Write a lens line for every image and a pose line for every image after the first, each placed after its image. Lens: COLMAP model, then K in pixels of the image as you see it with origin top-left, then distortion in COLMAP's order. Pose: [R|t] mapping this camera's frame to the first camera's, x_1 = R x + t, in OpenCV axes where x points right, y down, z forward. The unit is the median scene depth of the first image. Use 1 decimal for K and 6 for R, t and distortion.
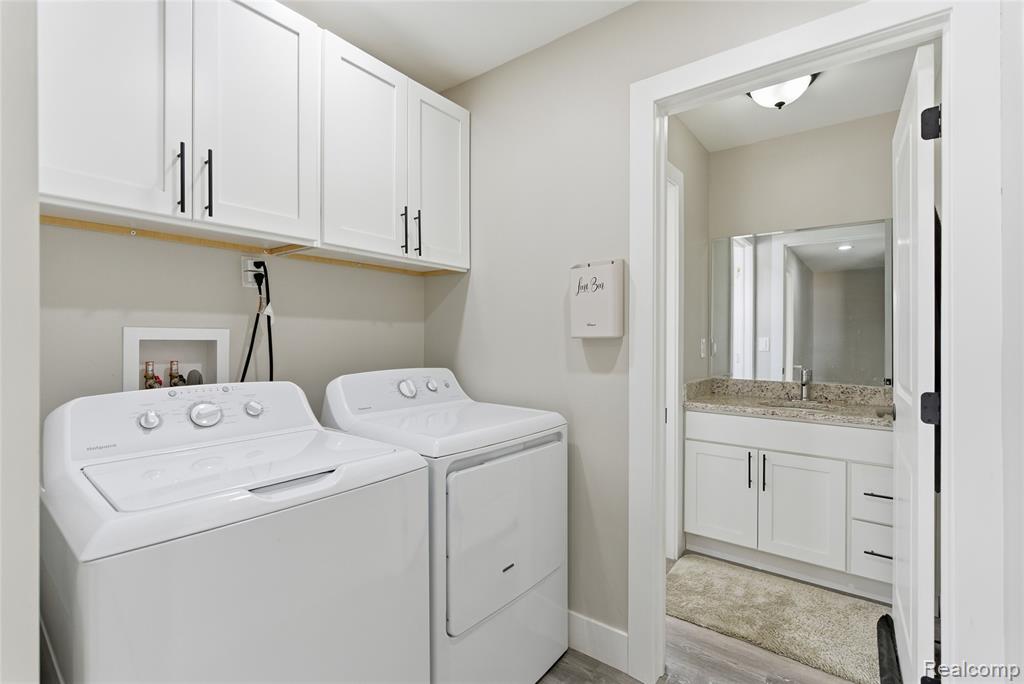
lens RADIAL K [[469.6, 0, 508.7], [0, 469.6, 340.1], [0, 0, 1]] dist [0.002734, 0.000148]
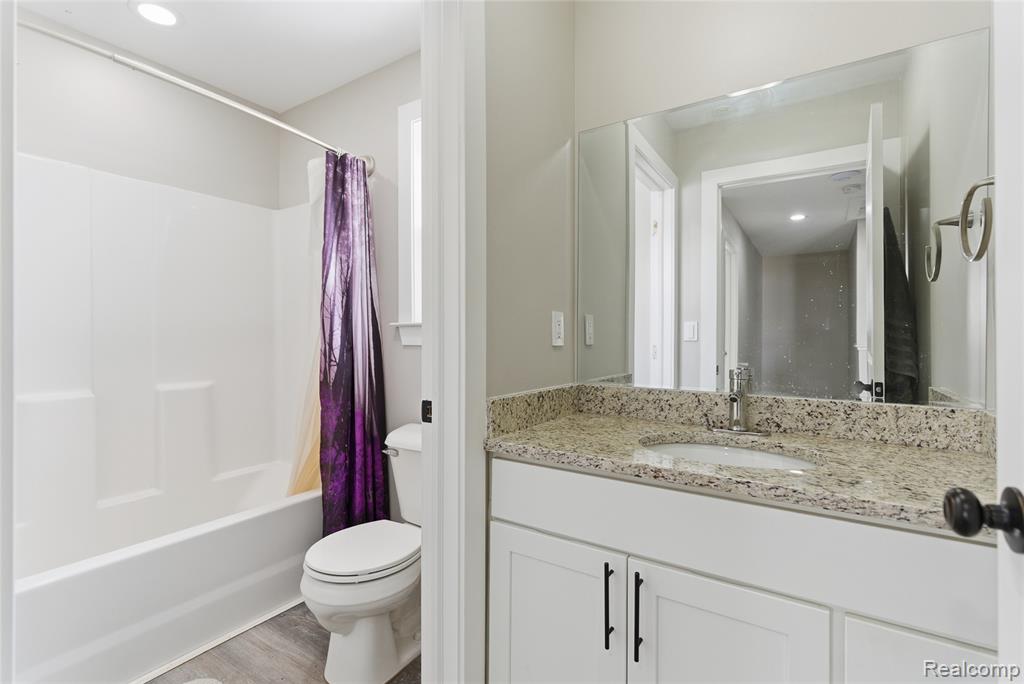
lens RADIAL K [[469.0, 0, 512.0], [0, 469.0, 342.0], [0, 0, 1]] dist [0.017602, 0.000061]
pose [[0.996362, -0.002276, 0.085195, 0.342146], [0.001929, 0.999990, 0.004154, 0.031827], [-0.085203, -0.003974, 0.996356, 0.511267]]
